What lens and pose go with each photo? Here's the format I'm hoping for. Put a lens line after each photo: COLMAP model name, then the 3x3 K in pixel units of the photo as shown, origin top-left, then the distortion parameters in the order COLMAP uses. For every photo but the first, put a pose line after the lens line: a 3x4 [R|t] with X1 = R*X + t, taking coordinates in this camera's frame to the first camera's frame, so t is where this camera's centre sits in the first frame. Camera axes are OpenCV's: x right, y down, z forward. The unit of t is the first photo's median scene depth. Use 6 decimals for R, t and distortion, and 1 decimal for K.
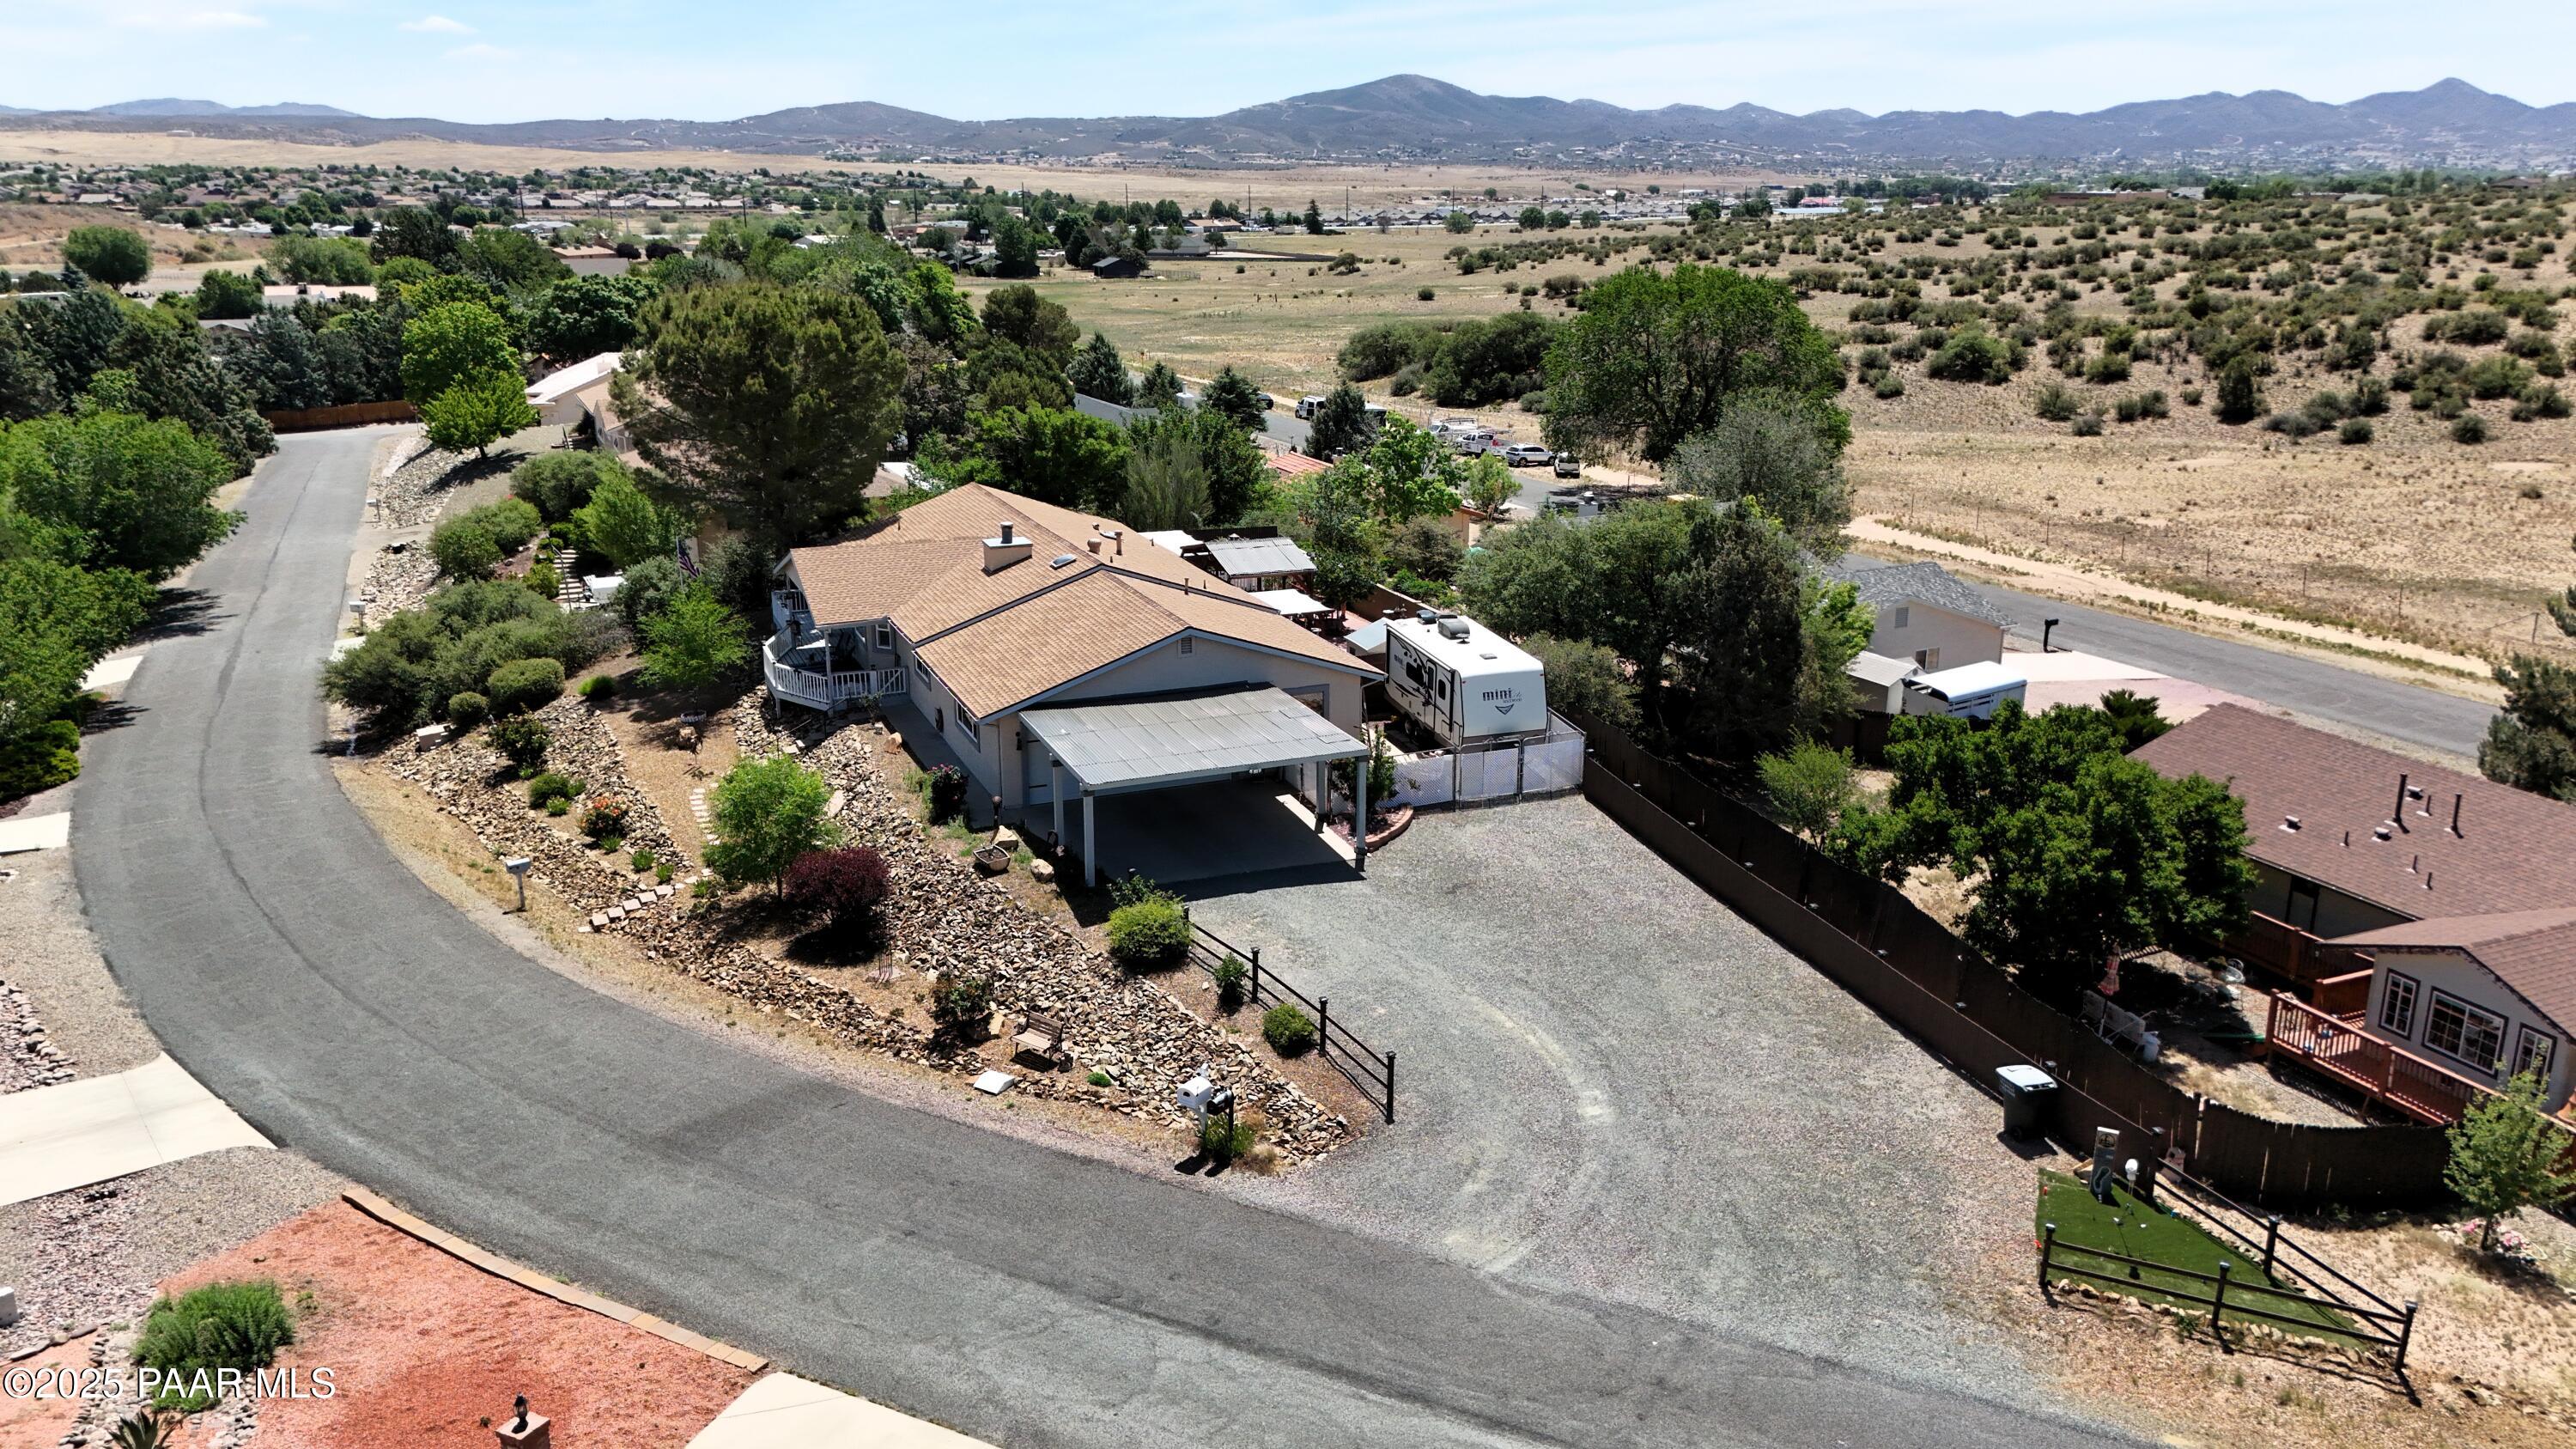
lens RADIAL K [[1915.0, 0, 1282.5], [0, 1915.0, 714.6], [0, 0, 1]] dist [0.067252, -0.065912]
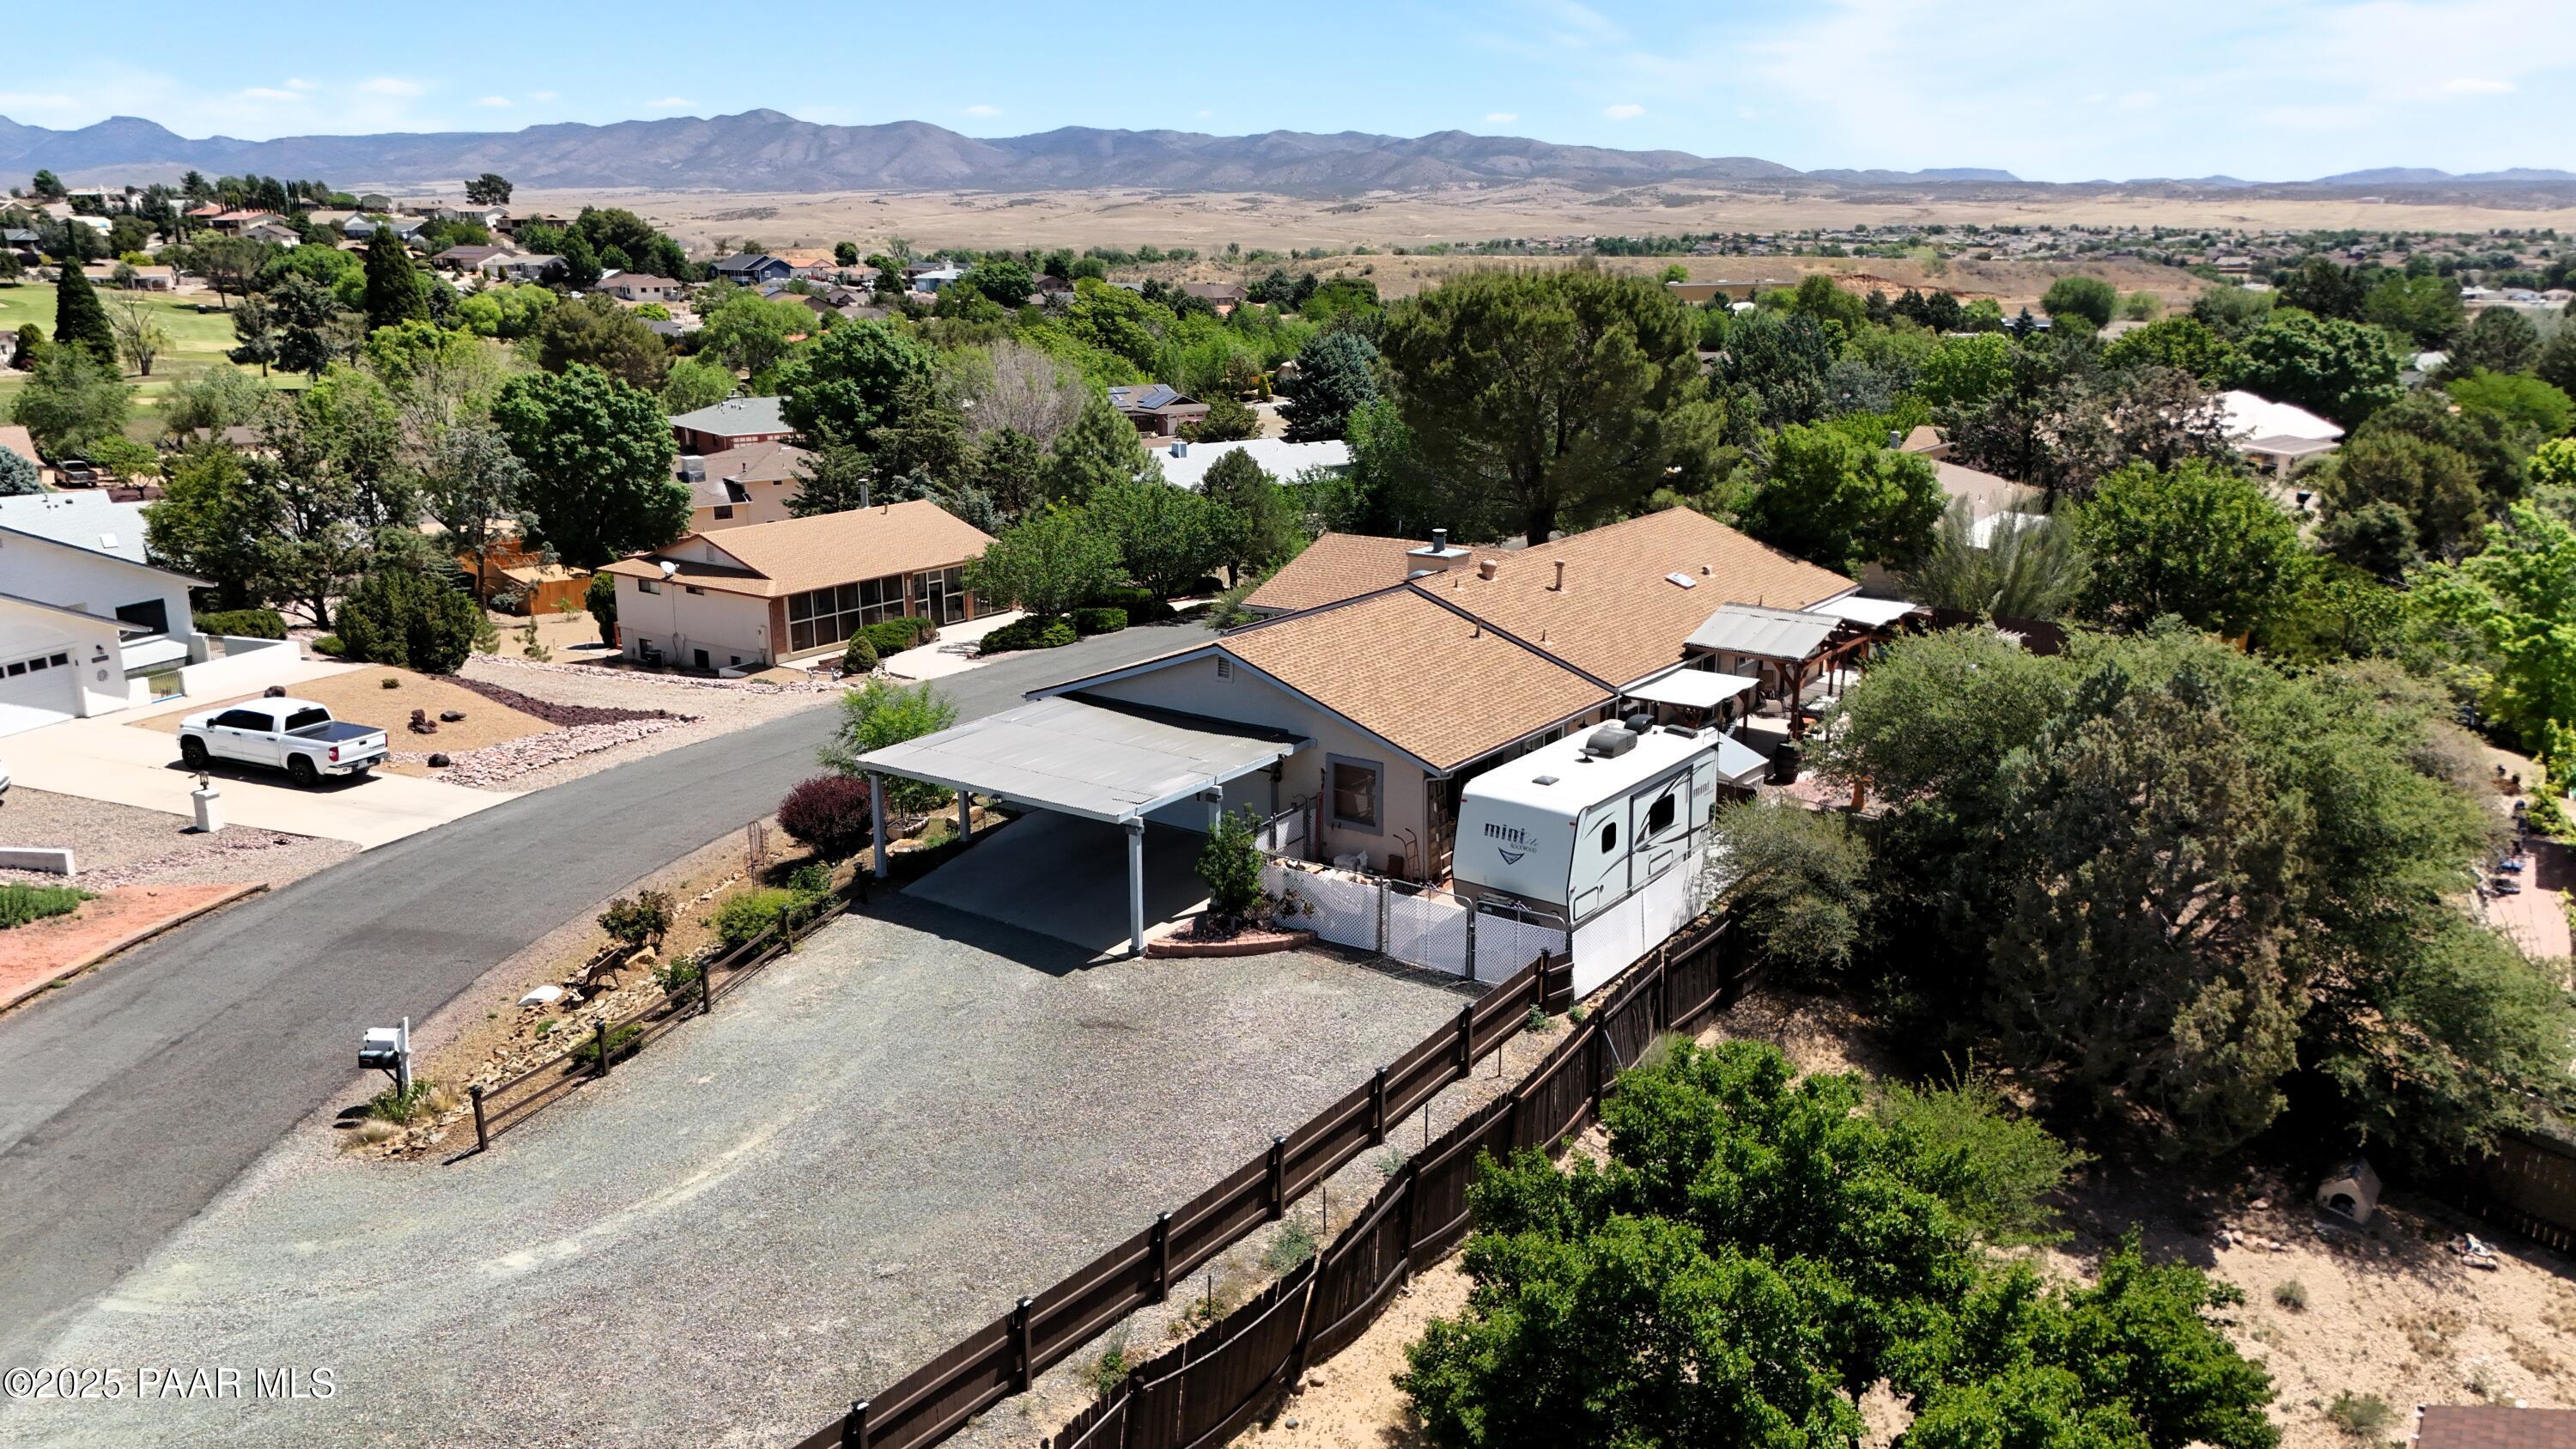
lens RADIAL K [[1915.0, 0, 1303.2], [0, 1915.0, 729.4], [0, 0, 1]] dist [0.067252, -0.065912]
pose [[0.525448, 0.211327, -0.824163, 0.650616], [-0.233983, 0.967205, 0.098829, -0.099620], [0.818020, 0.140911, 0.557663, 0.584372]]
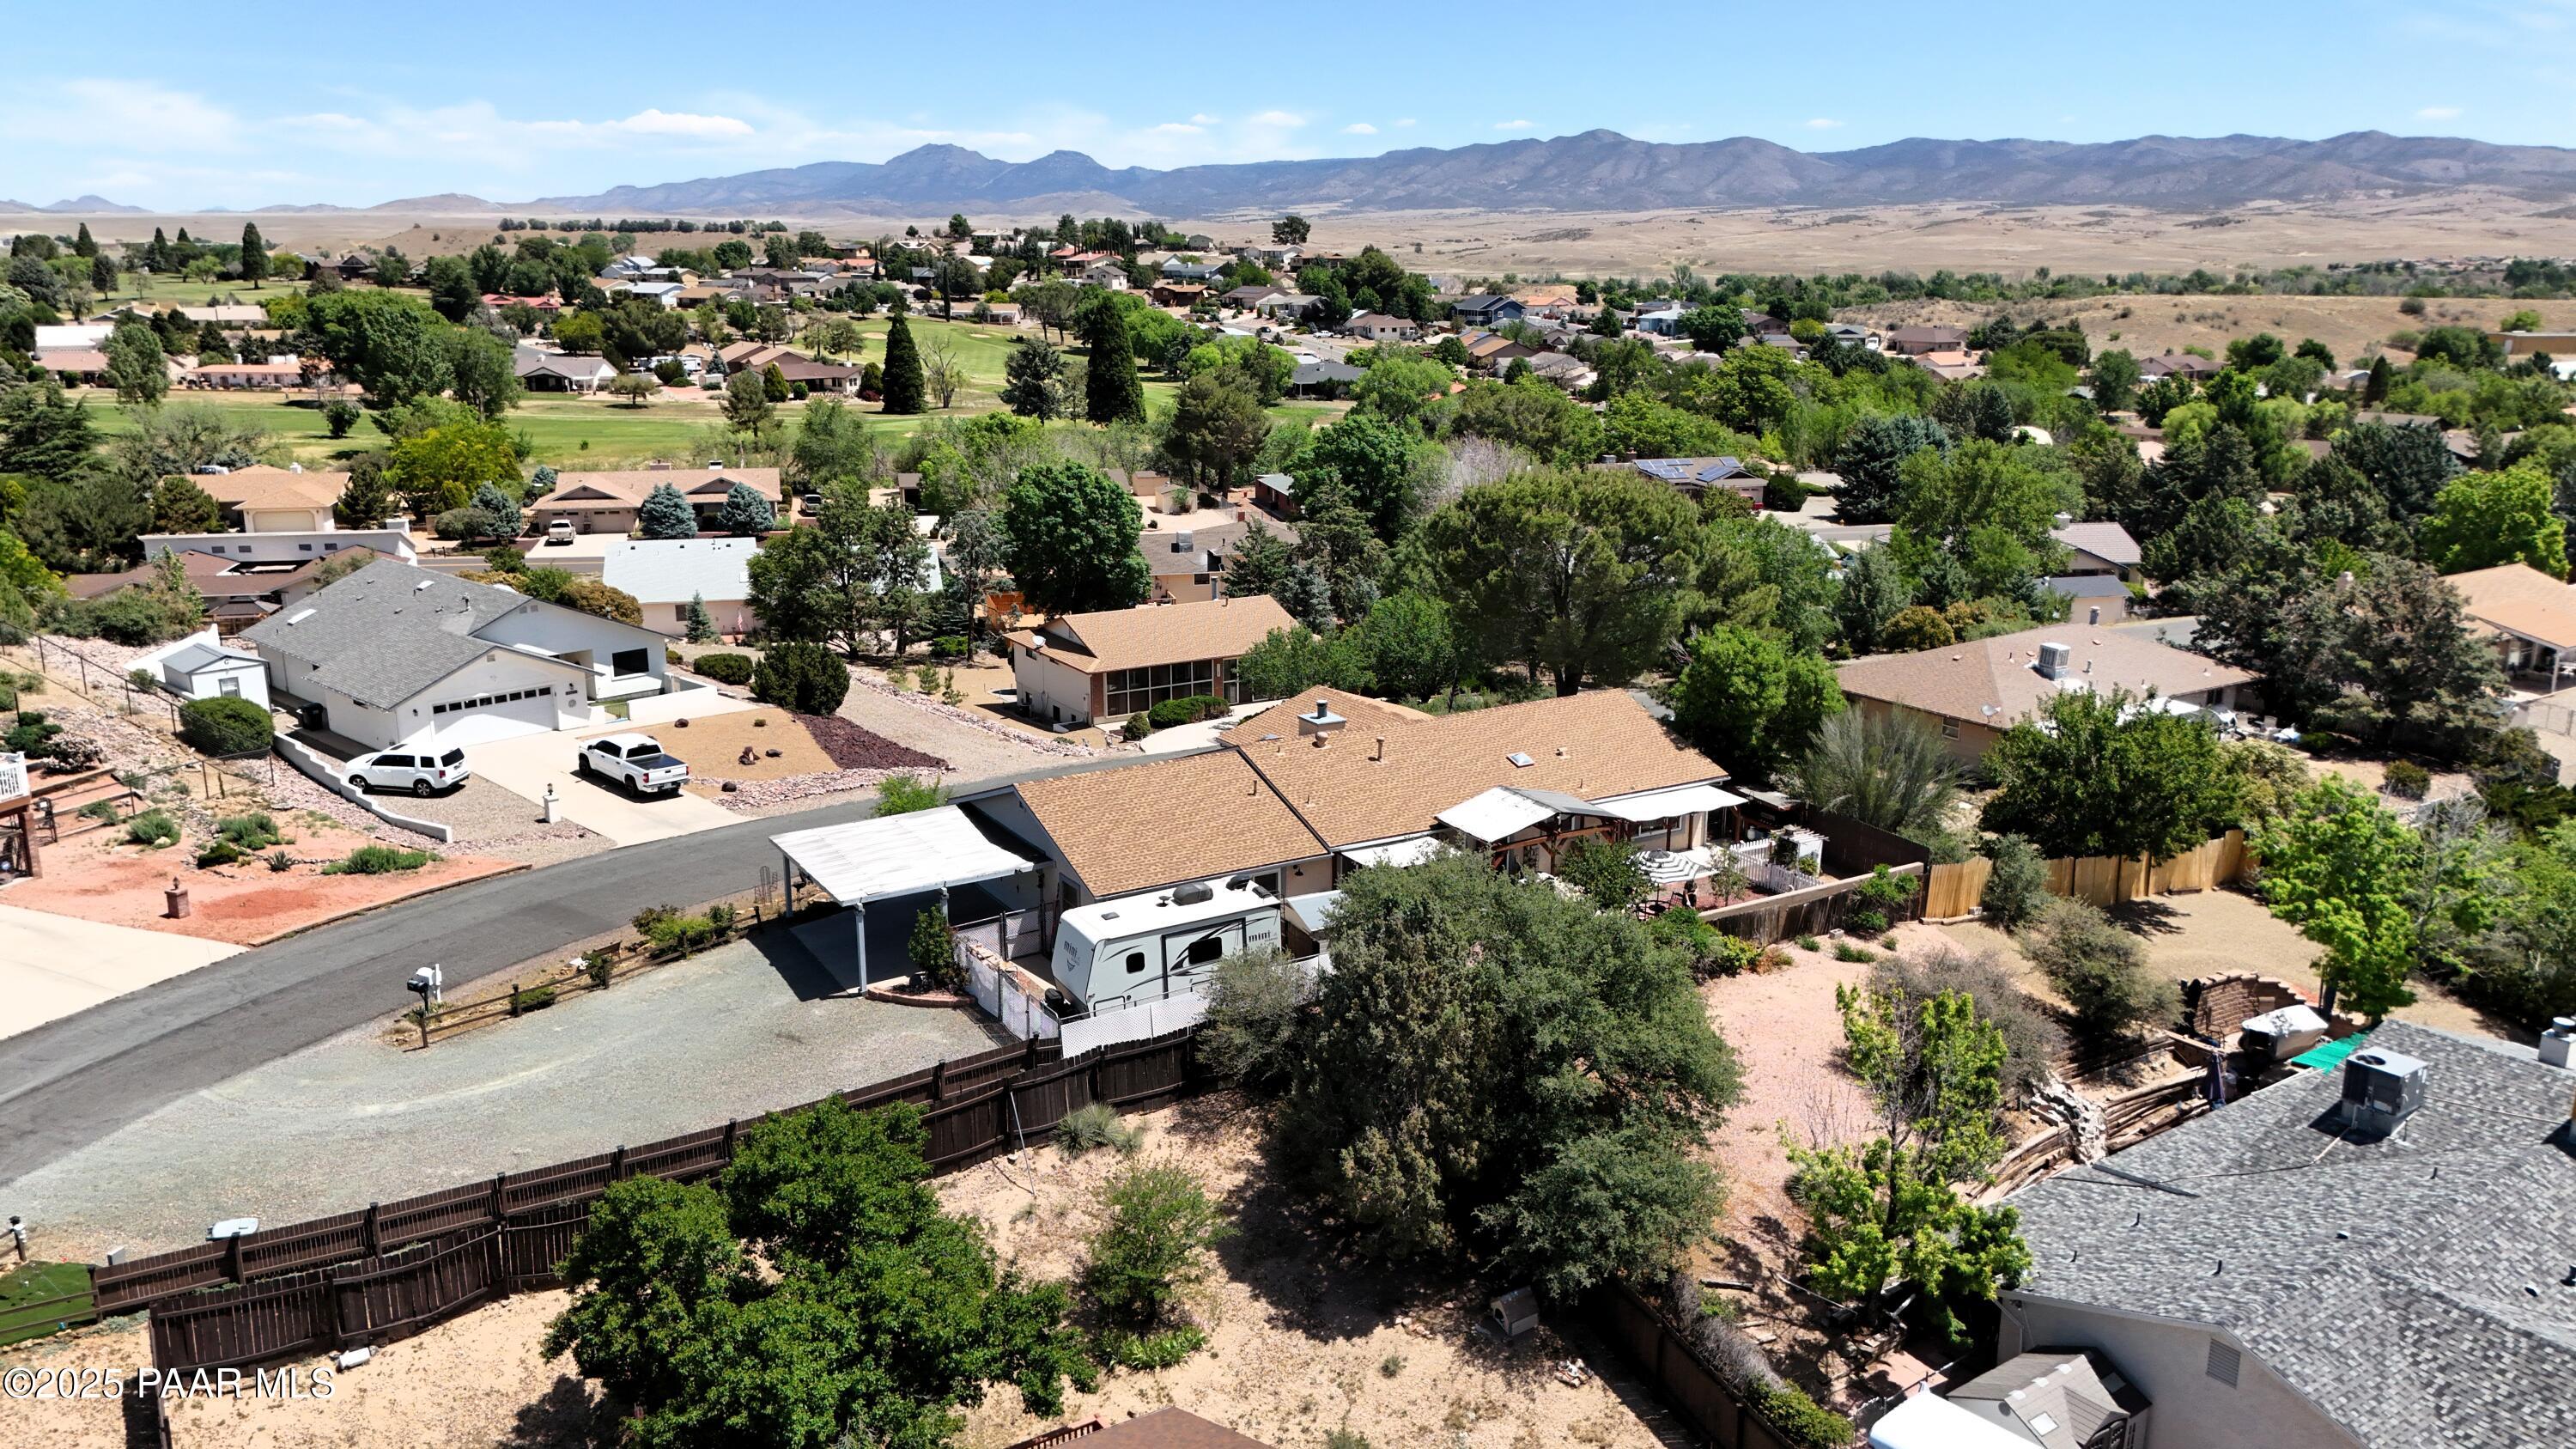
lens RADIAL K [[1915.0, 0, 1289.3], [0, 1915.0, 749.9], [0, 0, 1]] dist [0.067252, -0.065912]
pose [[0.137779, 0.250031, -0.958385, 1.073728], [-0.277030, 0.938722, 0.205075, -0.347705], [0.950932, 0.237246, 0.198602, 0.927194]]
